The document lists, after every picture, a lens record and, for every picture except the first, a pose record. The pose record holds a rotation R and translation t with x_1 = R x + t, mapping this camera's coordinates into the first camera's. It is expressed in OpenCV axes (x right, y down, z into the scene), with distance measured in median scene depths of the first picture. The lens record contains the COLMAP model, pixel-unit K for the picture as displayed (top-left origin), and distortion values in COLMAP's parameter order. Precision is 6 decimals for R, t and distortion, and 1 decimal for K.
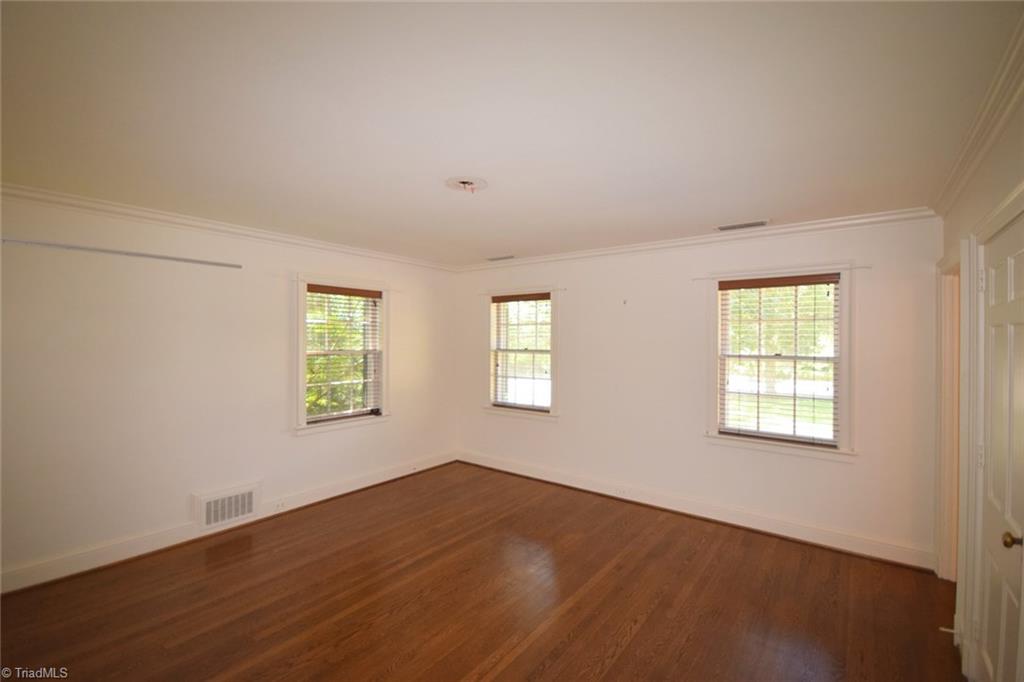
lens RADIAL K [[451.9, 0, 507.4], [0, 451.9, 341.5], [0, 0, 1]] dist [0.000997, 0.000072]
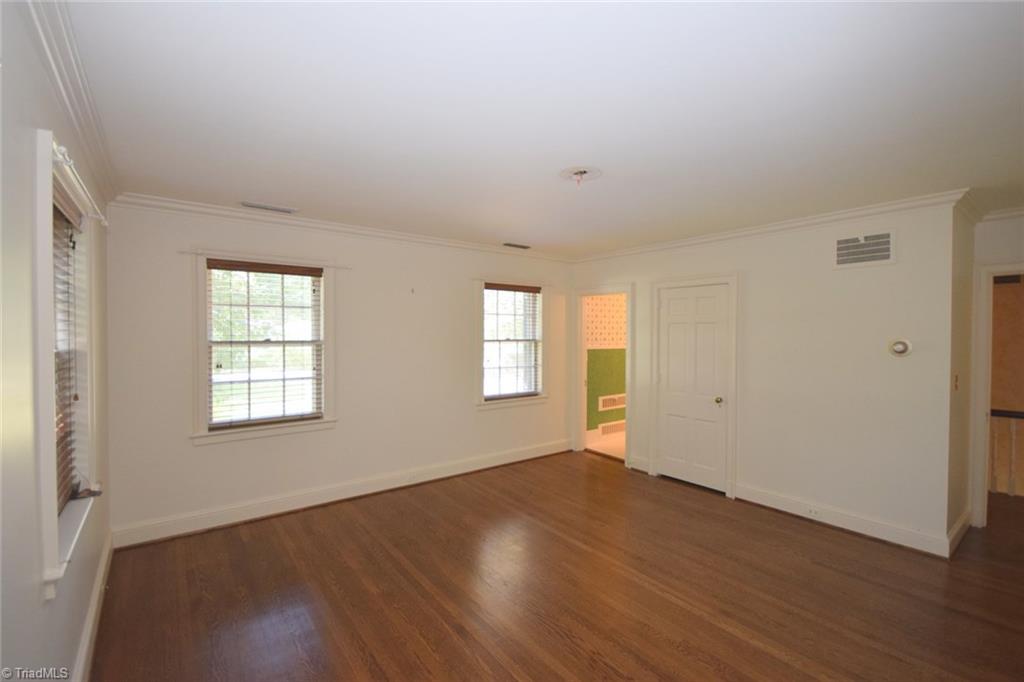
lens RADIAL K [[460.6, 0, 512.0], [0, 460.6, 341.0], [0, 0, 1]] dist [-0.000360, -0.000016]
pose [[0.241853, -0.031063, 0.969816, -0.591717], [-0.002868, 0.999460, 0.032728, -0.007537], [-0.970309, -0.010697, 0.241633, 0.462219]]
